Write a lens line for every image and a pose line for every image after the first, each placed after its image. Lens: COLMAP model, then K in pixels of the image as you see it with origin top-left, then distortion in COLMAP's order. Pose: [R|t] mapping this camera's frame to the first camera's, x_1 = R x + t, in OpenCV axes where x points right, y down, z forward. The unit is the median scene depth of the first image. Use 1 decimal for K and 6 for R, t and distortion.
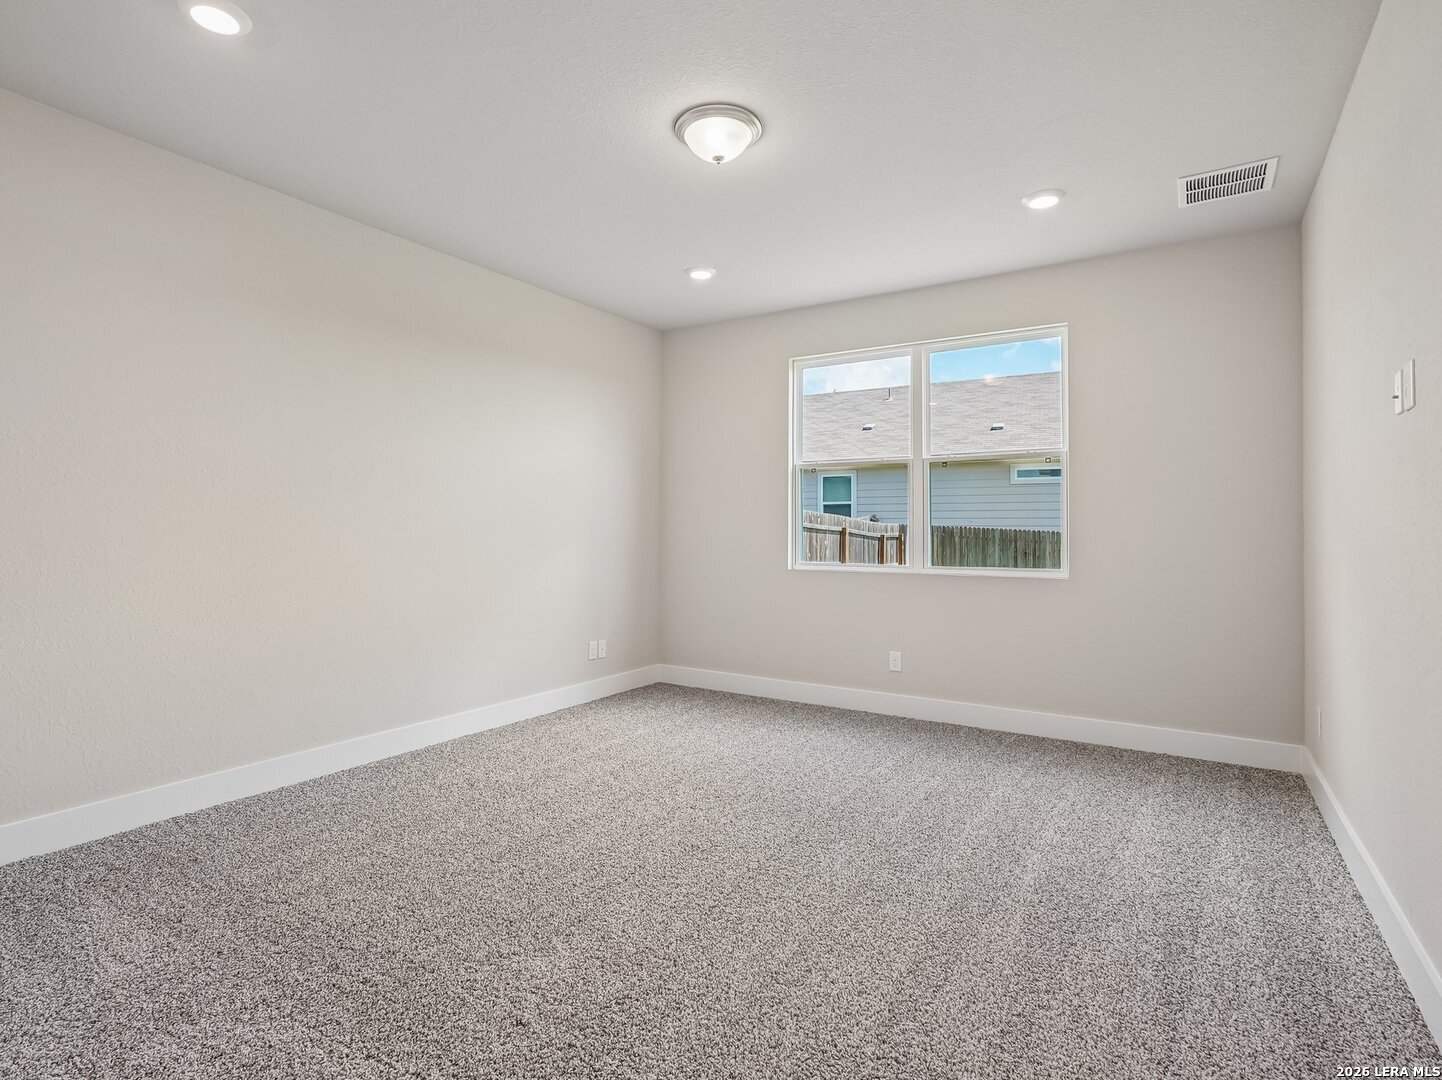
lens RADIAL K [[744.2, 0, 728.0], [0, 744.2, 526.1], [0, 0, 1]] dist [0.014818, -0.001511]
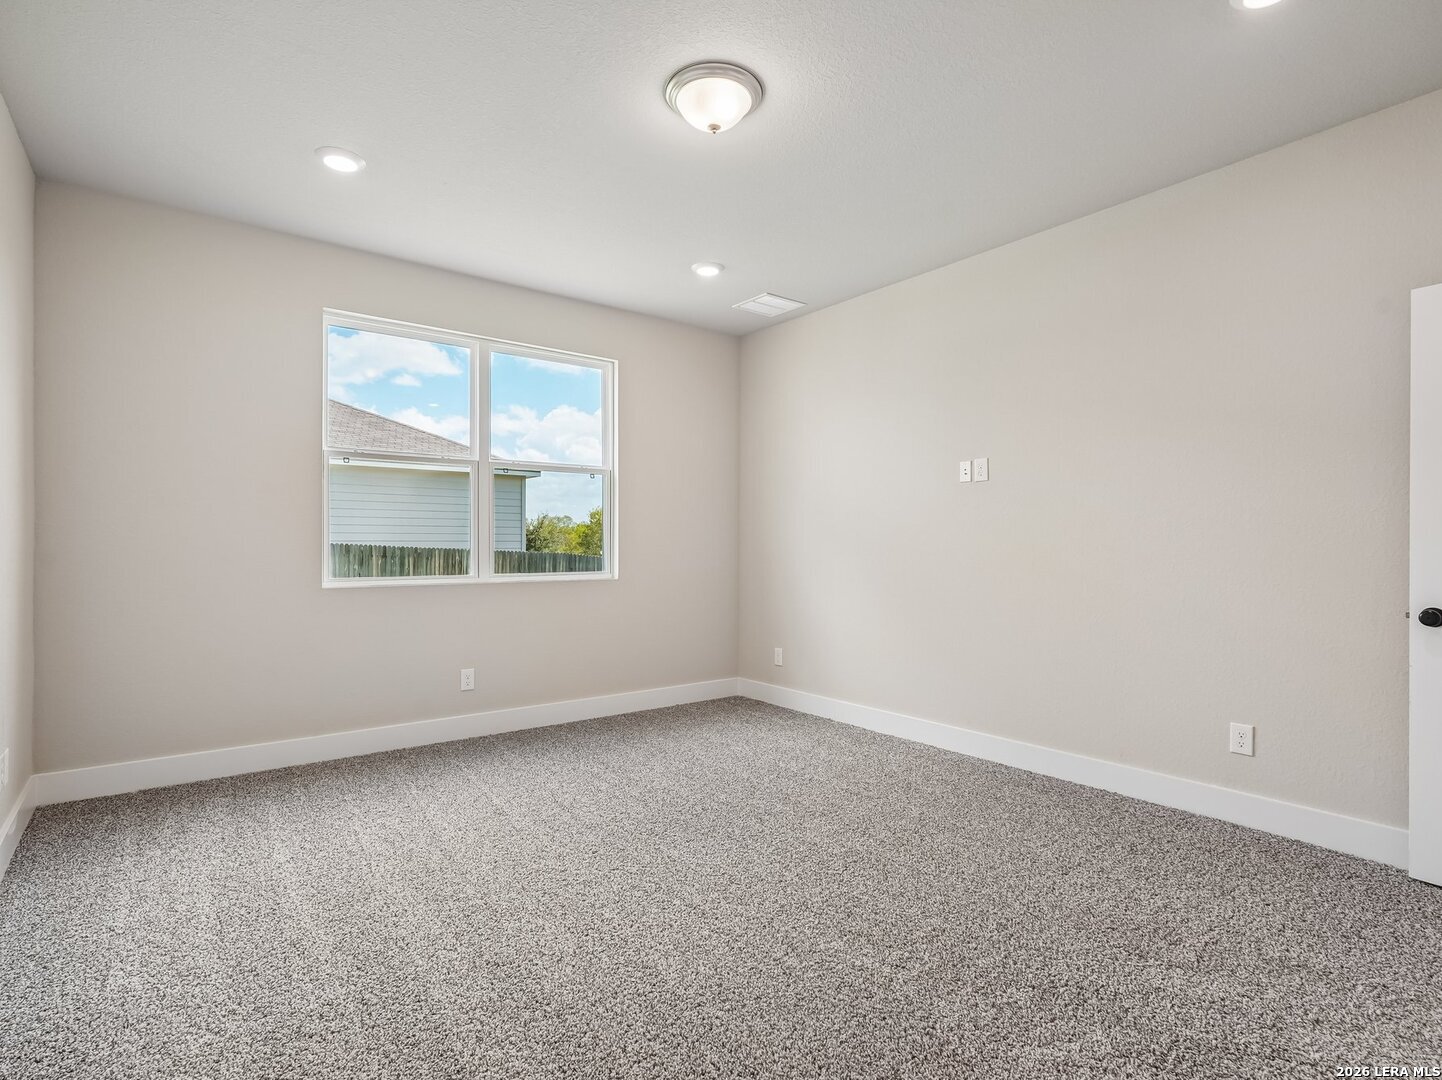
lens RADIAL K [[744.2, 0, 726.1], [0, 744.2, 542.5], [0, 0, 1]] dist [0.014818, -0.001511]
pose [[0.361006, -0.003121, 0.932558, -0.547174], [-0.002703, 0.999987, 0.004393, 0.010071], [-0.932560, -0.004107, 0.360993, 0.401849]]
